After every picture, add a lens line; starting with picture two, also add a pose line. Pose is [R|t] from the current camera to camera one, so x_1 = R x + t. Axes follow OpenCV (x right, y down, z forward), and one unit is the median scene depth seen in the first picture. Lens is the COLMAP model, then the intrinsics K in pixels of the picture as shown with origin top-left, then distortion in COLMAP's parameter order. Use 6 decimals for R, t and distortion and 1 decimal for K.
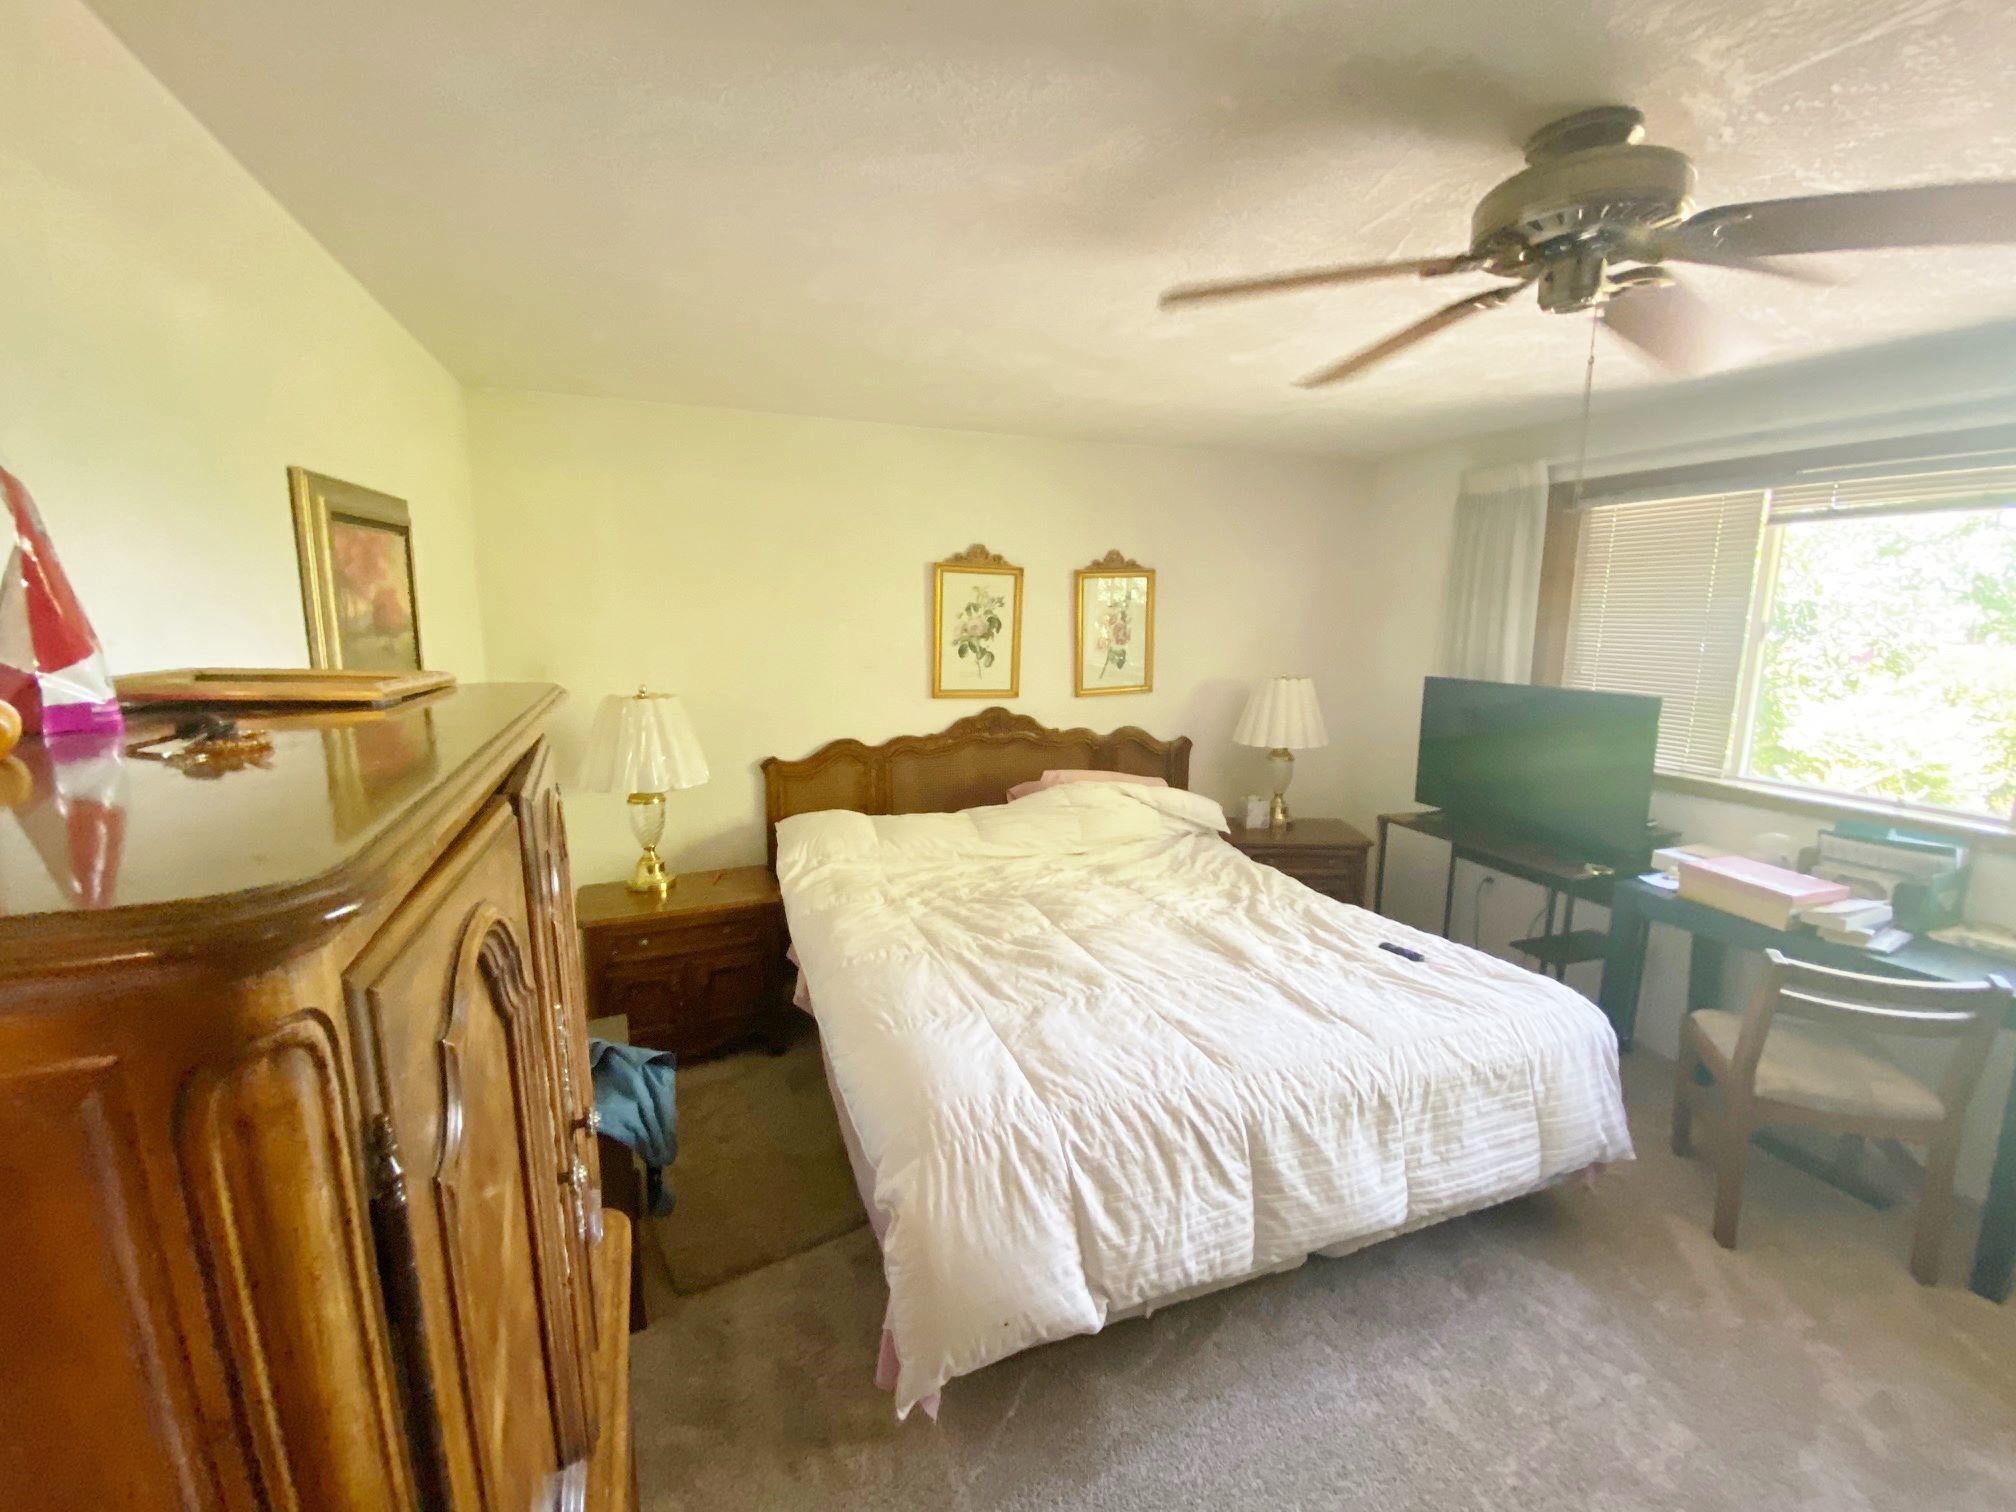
lens RADIAL K [[838.9, 0, 1008.0], [0, 838.9, 756.0], [0, 0, 1]] dist [-0.002133, -0.000205]
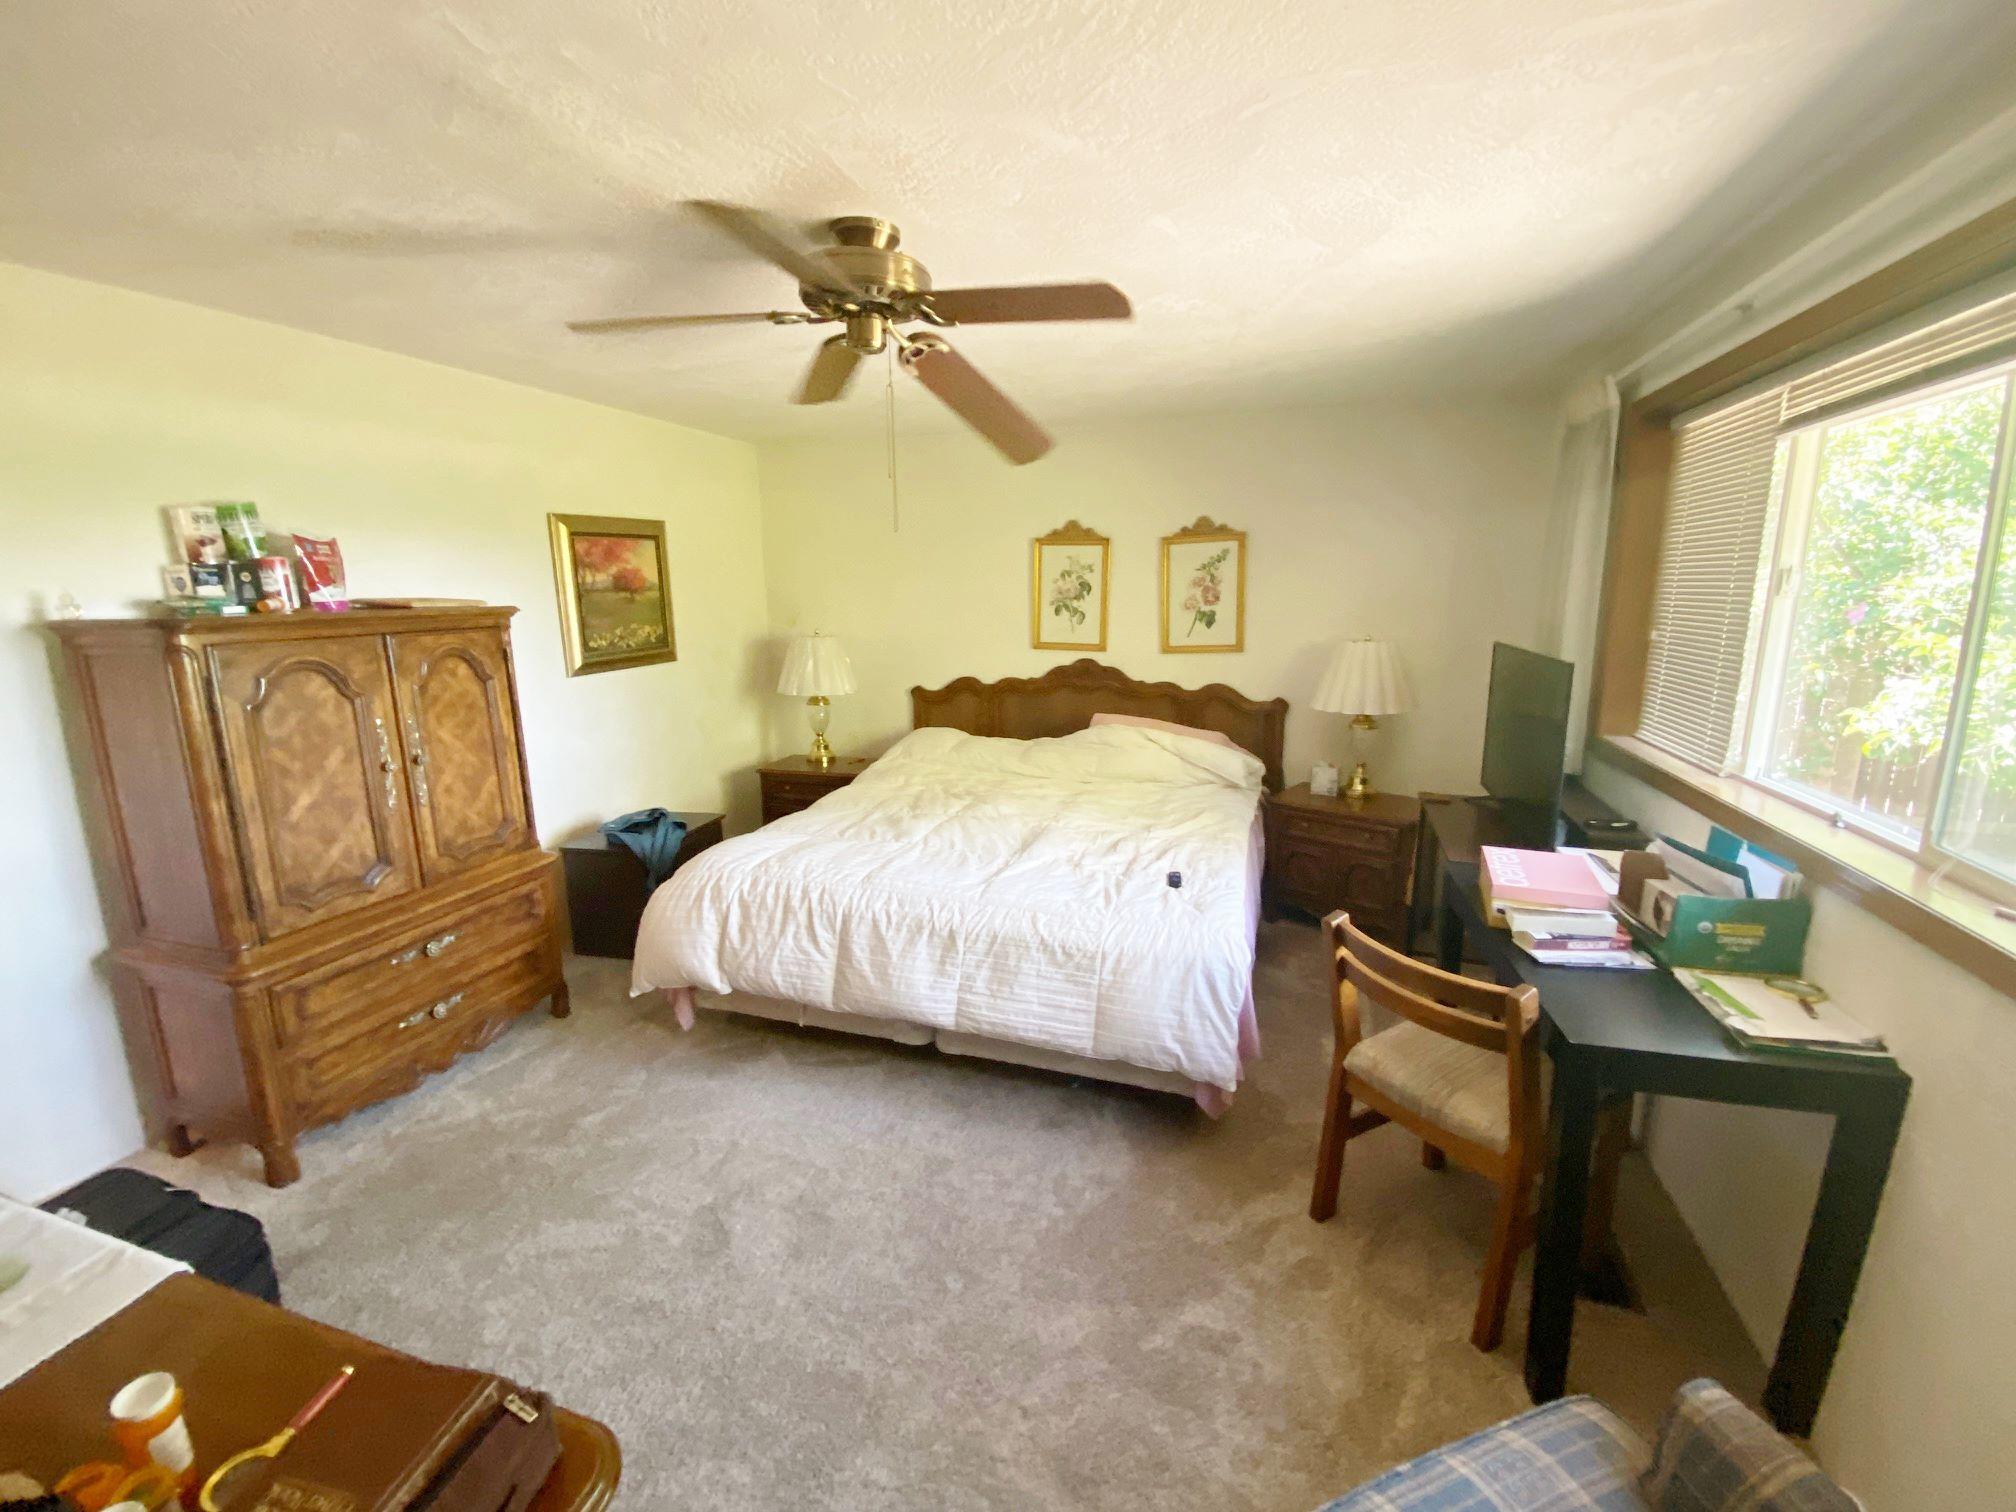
lens RADIAL K [[849.5, 0, 998.5], [0, 849.5, 751.8], [0, 0, 1]] dist [0.032492, -0.025730]
pose [[0.777036, 0.105291, -0.620587, 0.659377], [-0.094038, 0.994264, 0.050947, 0.023238], [0.622392, 0.018771, 0.782481, -0.008747]]
